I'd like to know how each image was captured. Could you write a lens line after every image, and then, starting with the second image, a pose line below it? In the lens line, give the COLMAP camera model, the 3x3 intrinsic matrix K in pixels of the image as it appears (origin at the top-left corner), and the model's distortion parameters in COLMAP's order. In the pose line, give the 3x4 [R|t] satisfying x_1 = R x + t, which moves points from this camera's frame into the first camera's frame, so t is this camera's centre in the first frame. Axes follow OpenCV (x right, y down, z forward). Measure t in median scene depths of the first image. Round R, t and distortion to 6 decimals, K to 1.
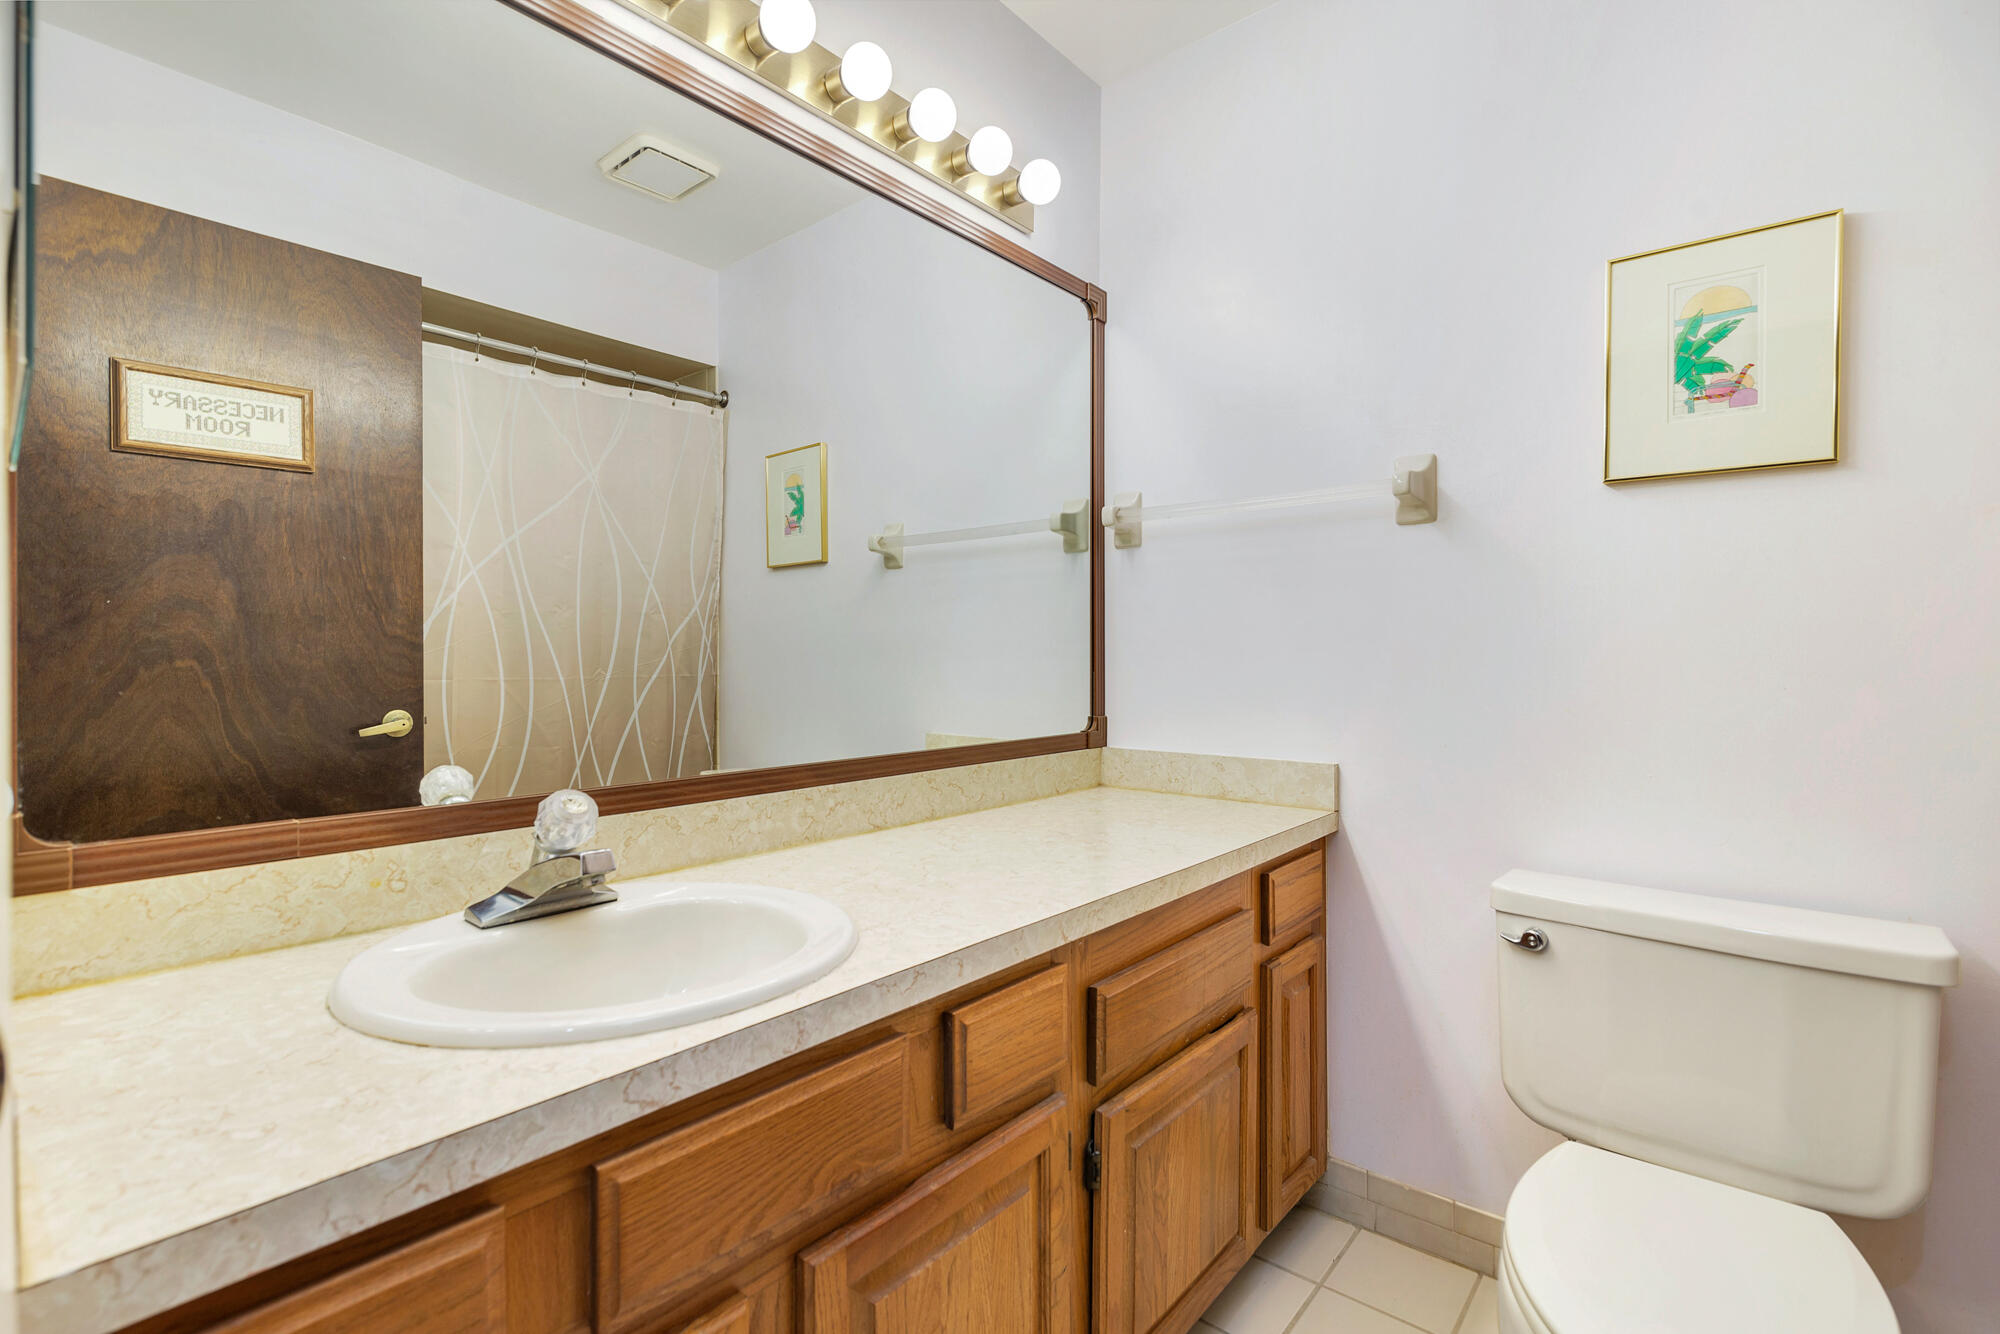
lens RADIAL K [[924.4, 0, 999.9], [0, 924.4, 667.2], [0, 0, 1]] dist [0.000795, -0.000630]
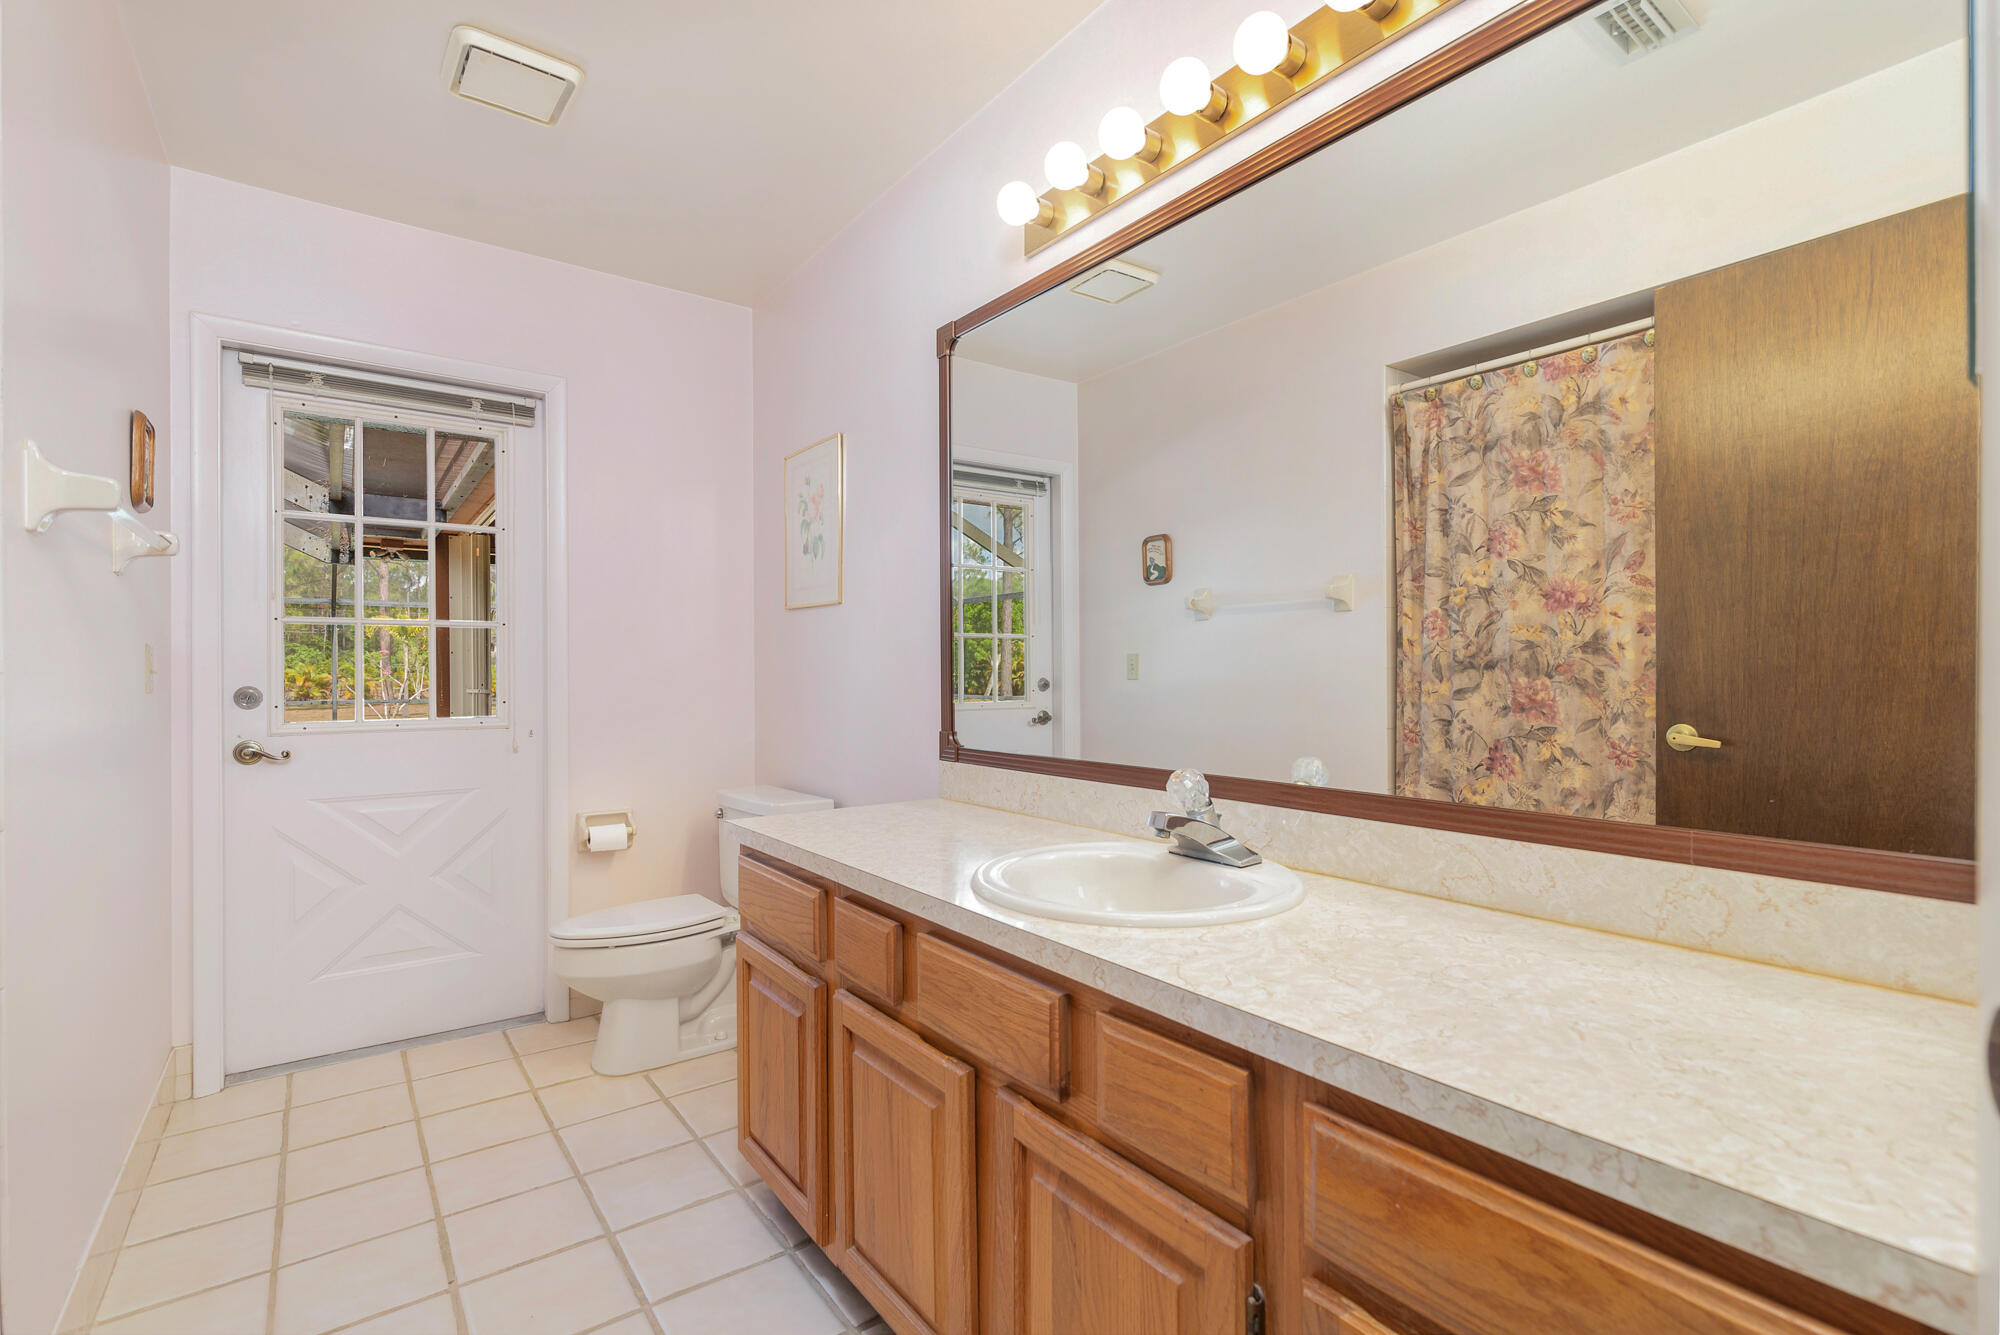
lens RADIAL K [[905.0, 0, 999.6], [0, 905.0, 664.0], [0, 0, 1]] dist [0.000975, 0.000402]
pose [[-0.229822, -0.009782, -0.973183, 0.568132], [-0.006042, 0.999945, -0.008624, -0.008956], [0.973214, 0.003898, -0.229869, 0.647278]]
